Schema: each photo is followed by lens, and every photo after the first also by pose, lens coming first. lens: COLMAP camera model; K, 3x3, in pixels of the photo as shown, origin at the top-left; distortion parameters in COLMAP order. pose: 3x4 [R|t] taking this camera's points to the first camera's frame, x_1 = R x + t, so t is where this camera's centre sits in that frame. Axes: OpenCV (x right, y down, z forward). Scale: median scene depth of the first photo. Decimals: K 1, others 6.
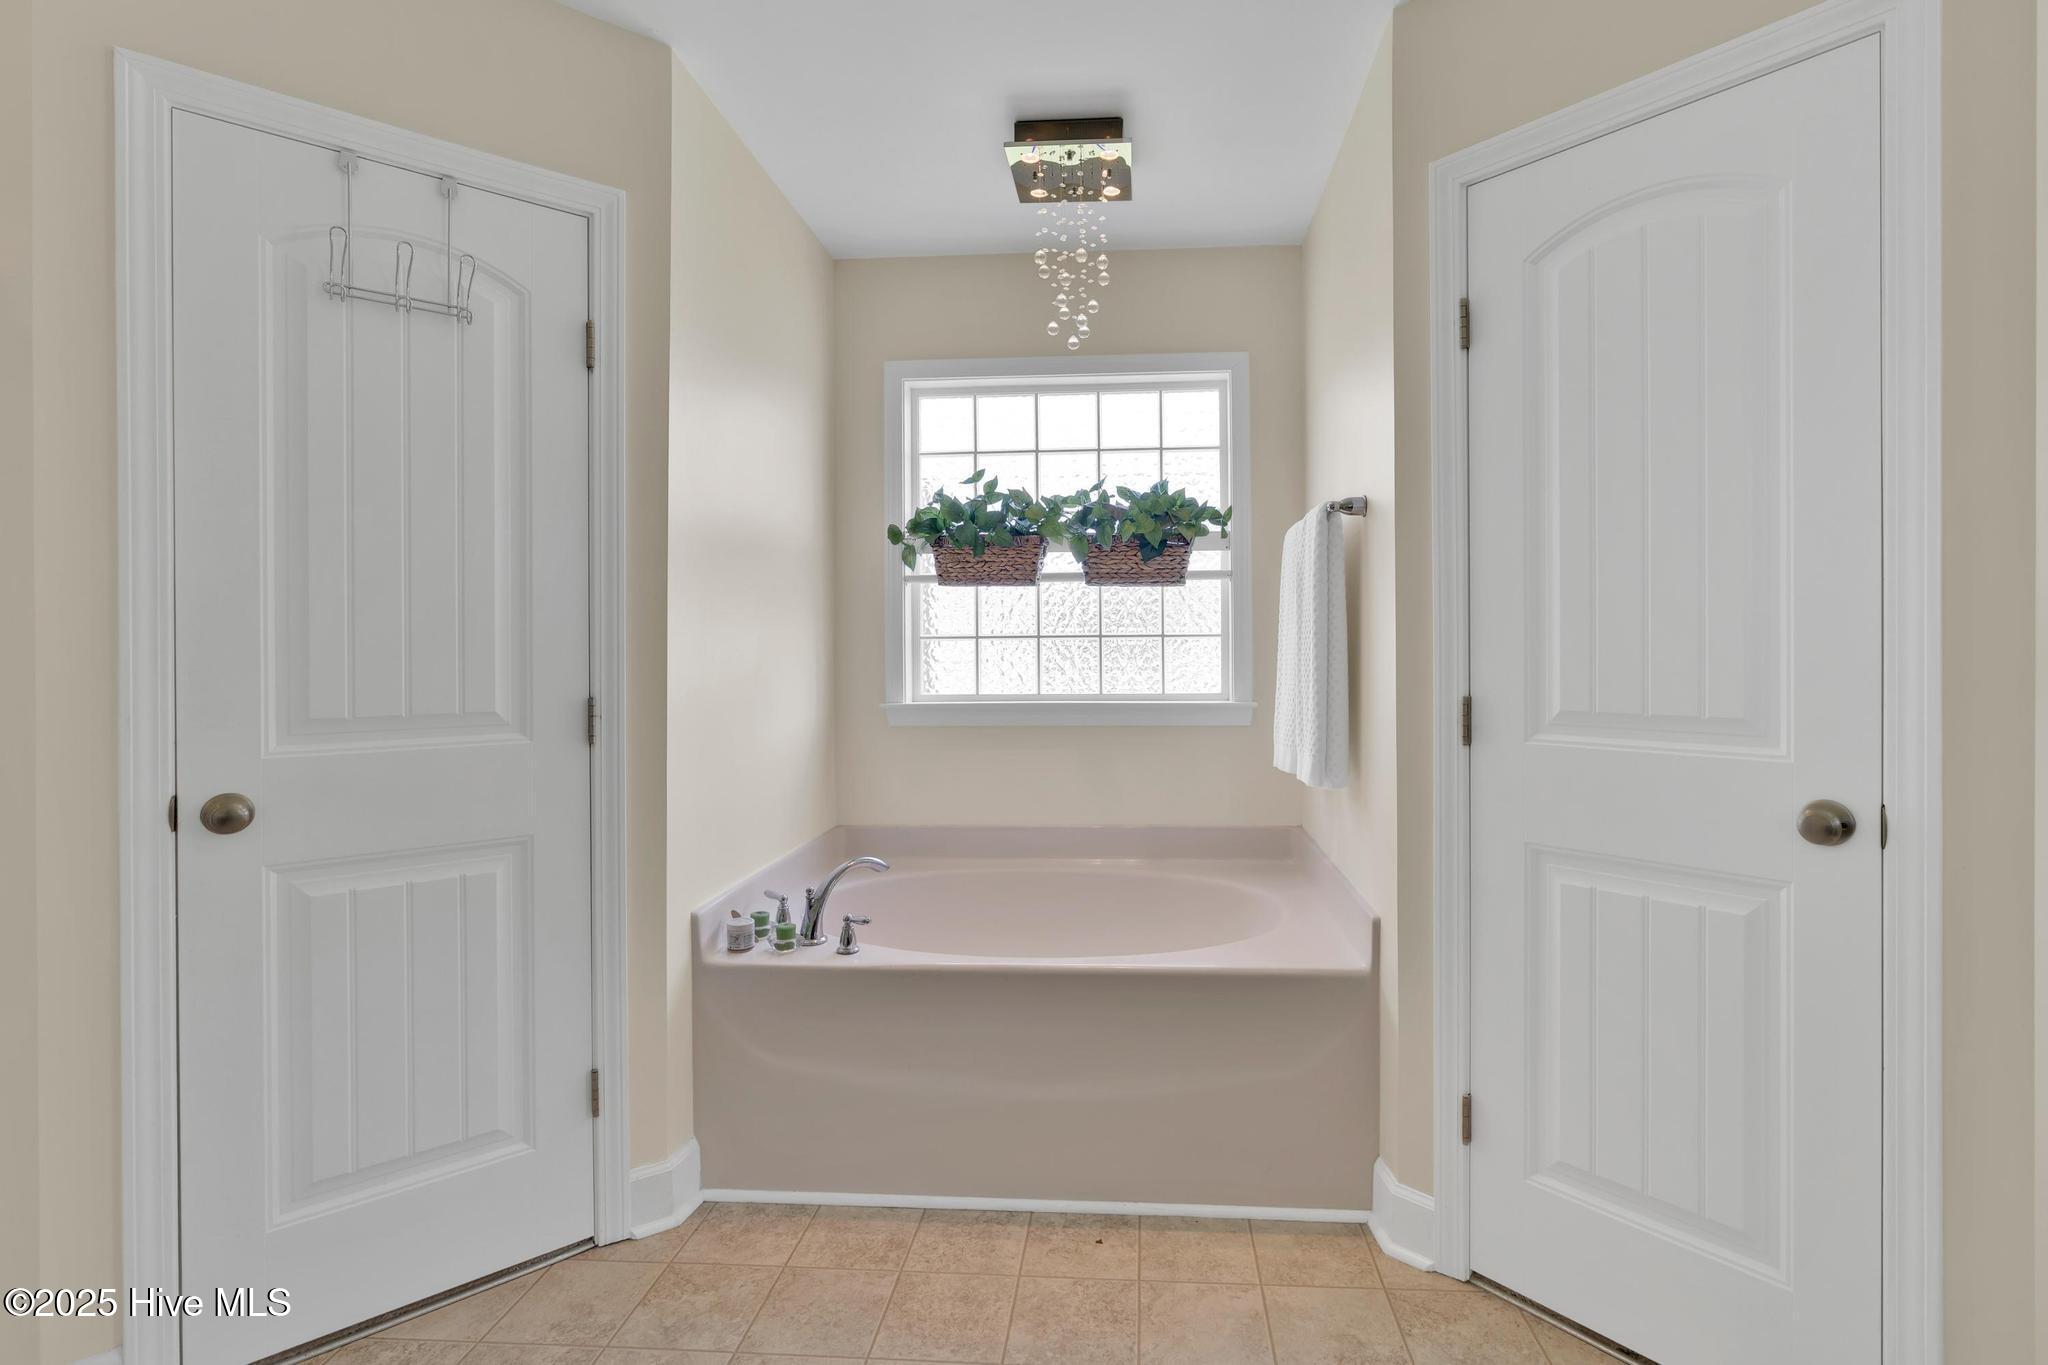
lens RADIAL K [[928.6, 0, 1024.5], [0, 928.6, 648.1], [0, 0, 1]] dist [-0.003276, 0.000389]
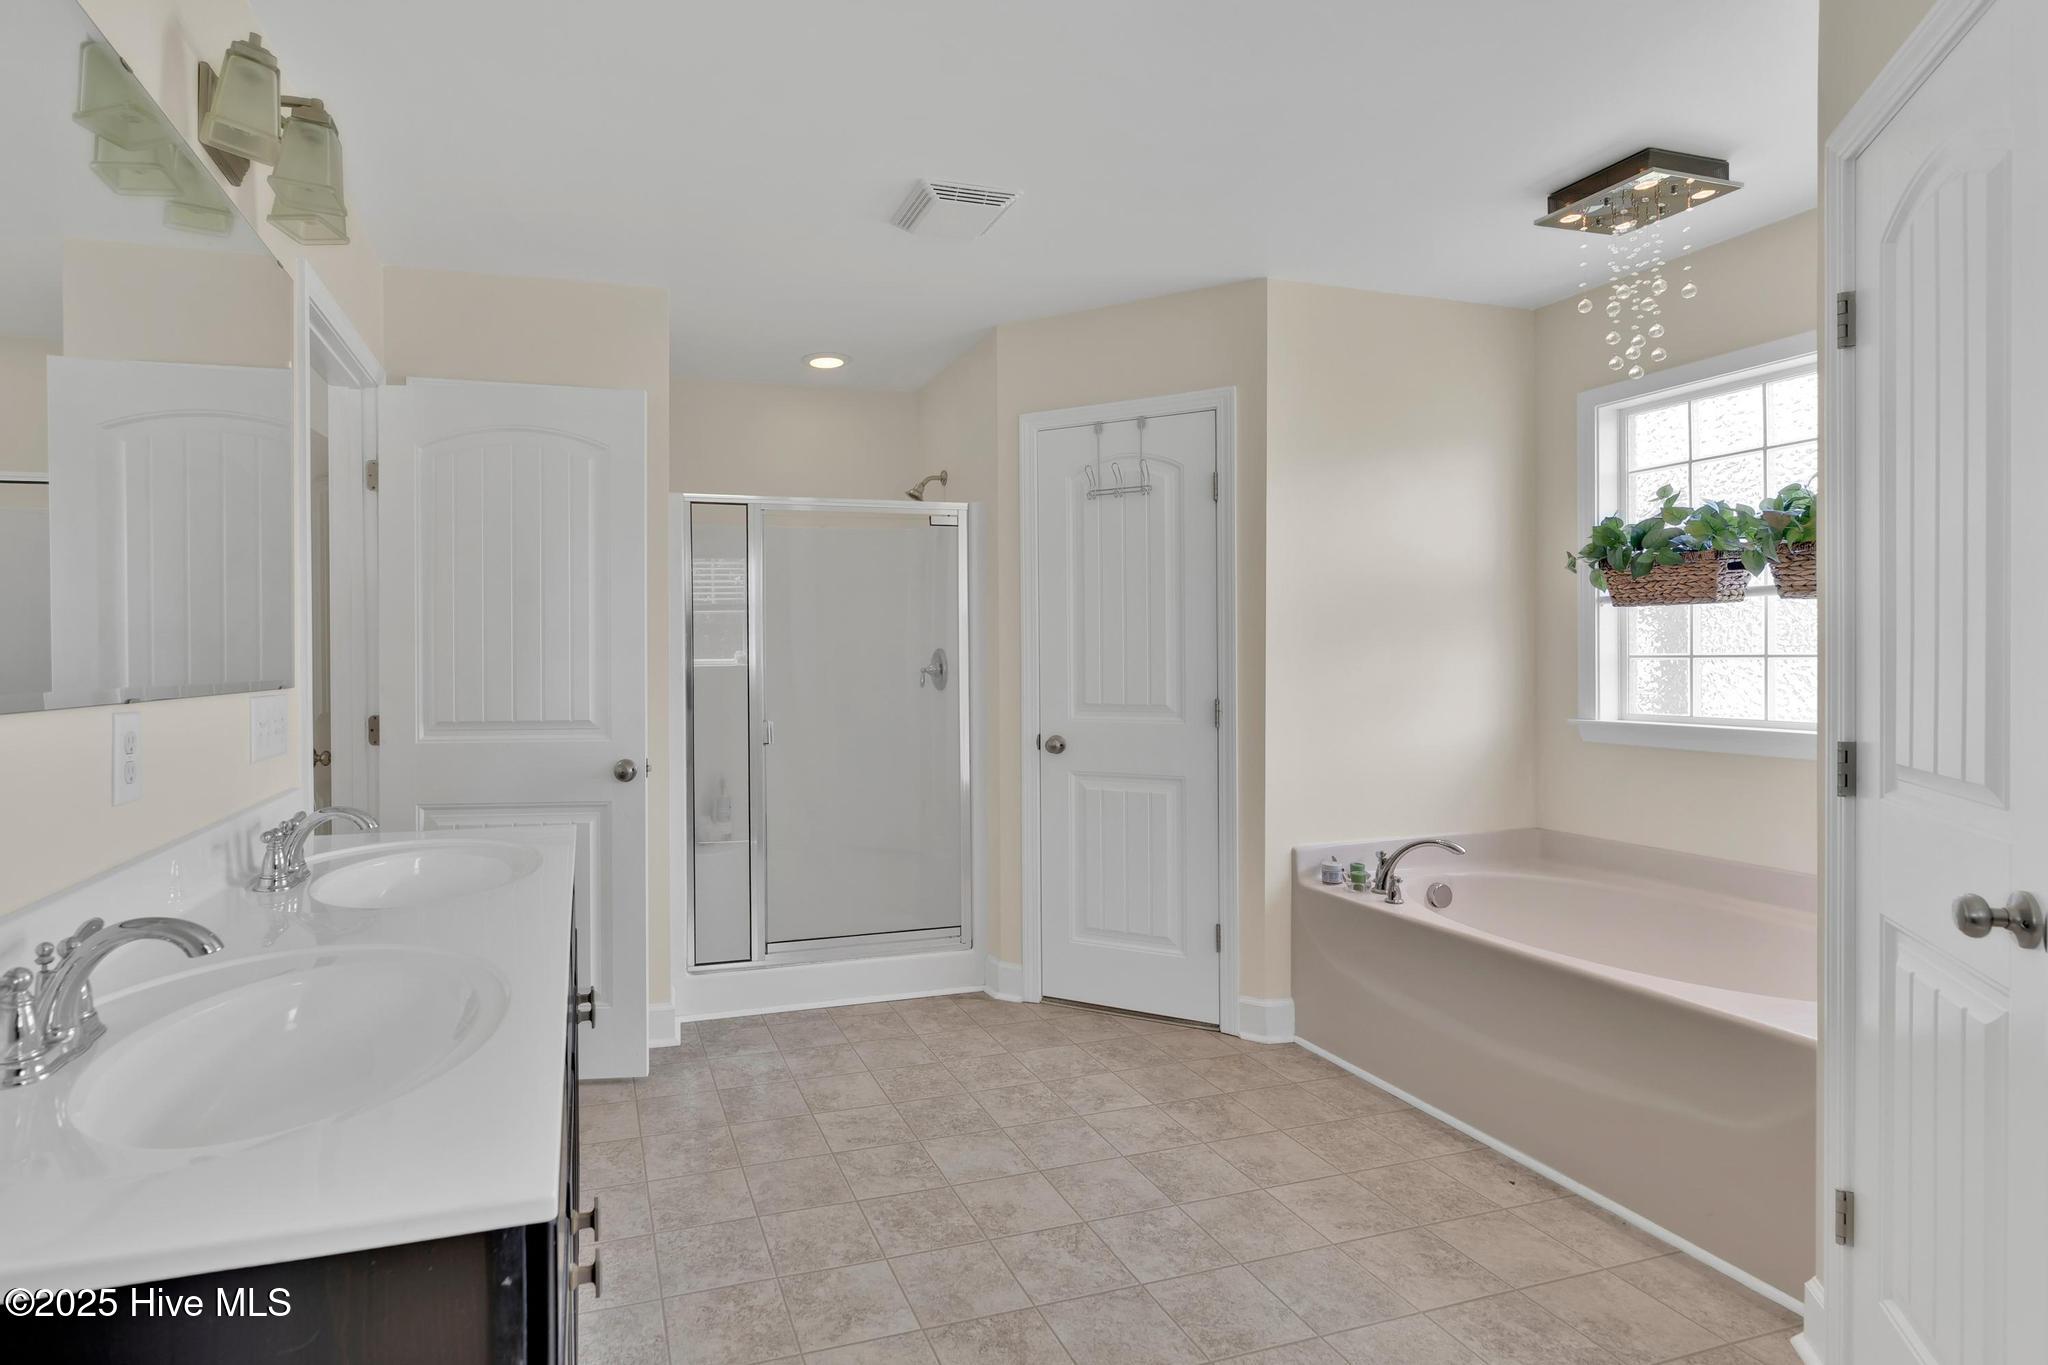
lens RADIAL K [[928.6, 0, 1023.7], [0, 928.6, 674.6], [0, 0, 1]] dist [-0.003276, 0.000389]
pose [[0.468853, 0.009085, -0.883229, 0.819266], [0.001706, 0.999936, 0.011191, -0.009941], [0.883274, -0.006753, 0.468808, -0.080047]]
